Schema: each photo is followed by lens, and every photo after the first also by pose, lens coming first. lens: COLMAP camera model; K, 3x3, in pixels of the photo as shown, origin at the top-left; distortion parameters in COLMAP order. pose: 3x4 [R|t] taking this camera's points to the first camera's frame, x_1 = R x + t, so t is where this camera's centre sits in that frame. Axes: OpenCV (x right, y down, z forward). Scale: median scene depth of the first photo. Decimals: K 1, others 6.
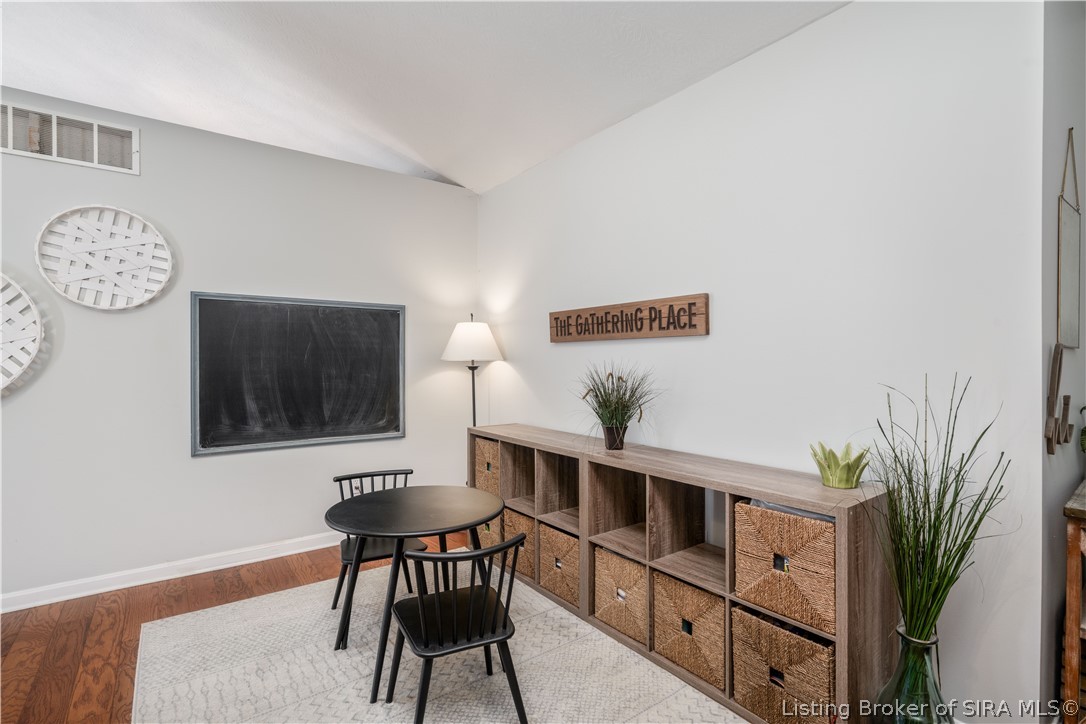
lens RADIAL K [[520.8, 0, 540.9], [0, 520.8, 360.4], [0, 0, 1]] dist [0.001861, 0.000371]
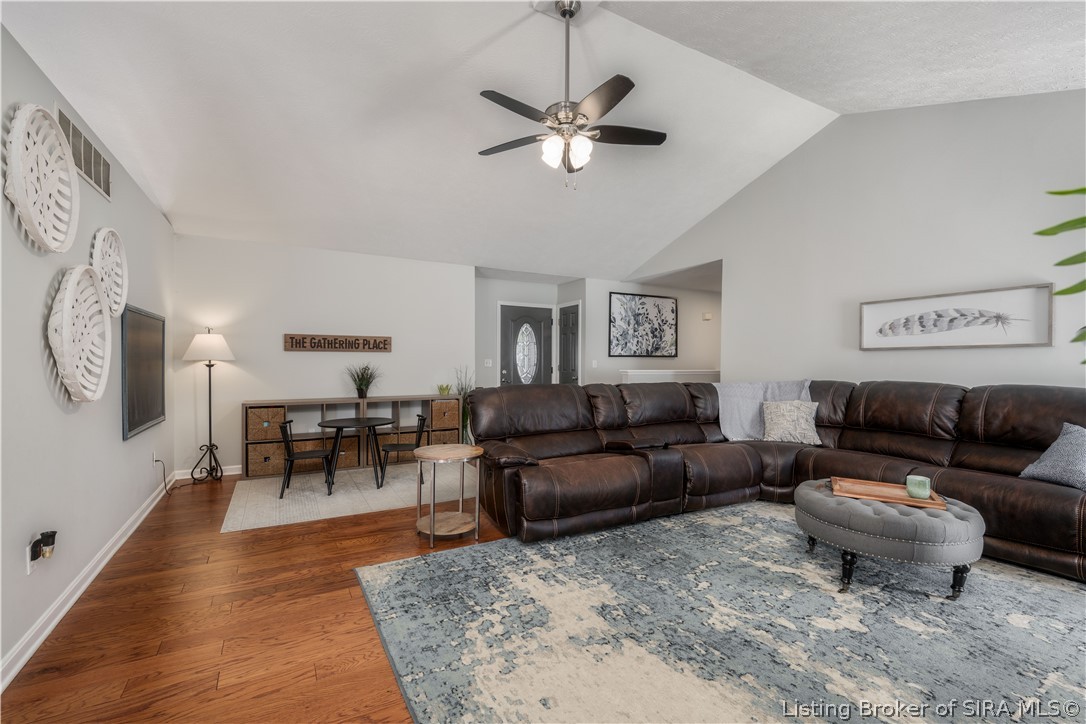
lens RADIAL K [[482.8, 0, 542.7], [0, 482.8, 362.2], [0, 0, 1]] dist [-0.001169, 0.000405]
pose [[0.117589, 0.000149, 0.993062, -1.732511], [-0.008427, 0.999964, 0.000848, -0.004364], [-0.993027, -0.008468, 0.117586, -0.074168]]
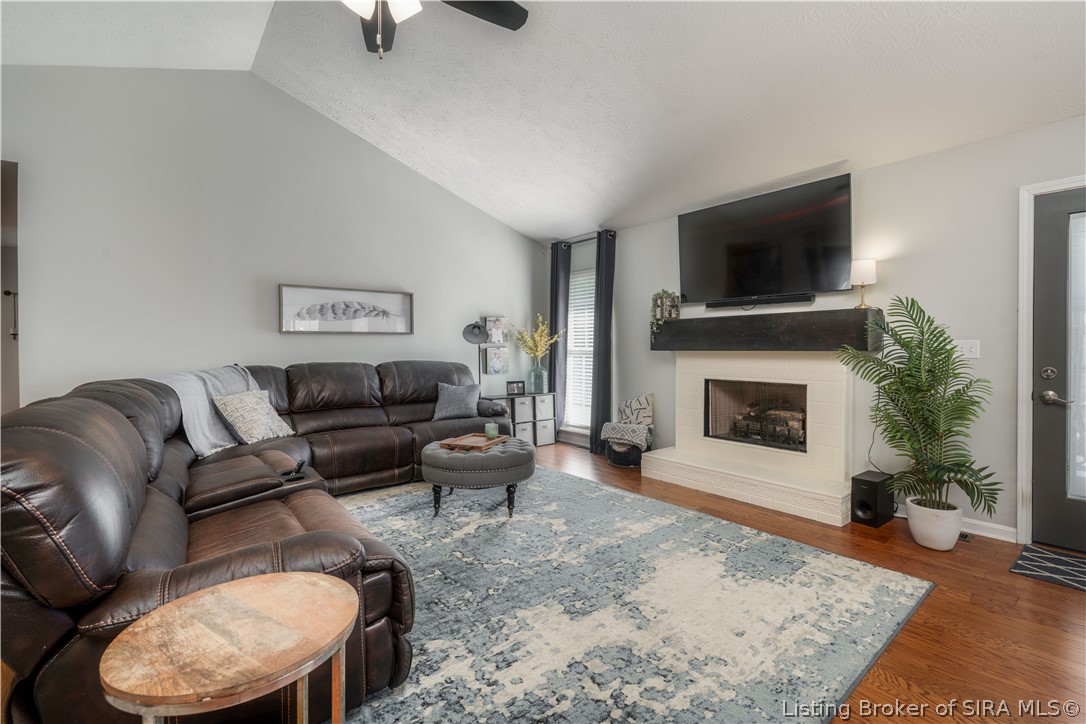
lens RADIAL K [[482.8, 0, 561.3], [0, 482.8, 348.1], [0, 0, 1]] dist [-0.001169, 0.000405]
pose [[-0.996804, 0.000897, -0.079875, -0.797821], [0.000982, 0.999999, -0.001023, 0.000260], [0.079874, -0.001098, -0.996804, 0.692915]]
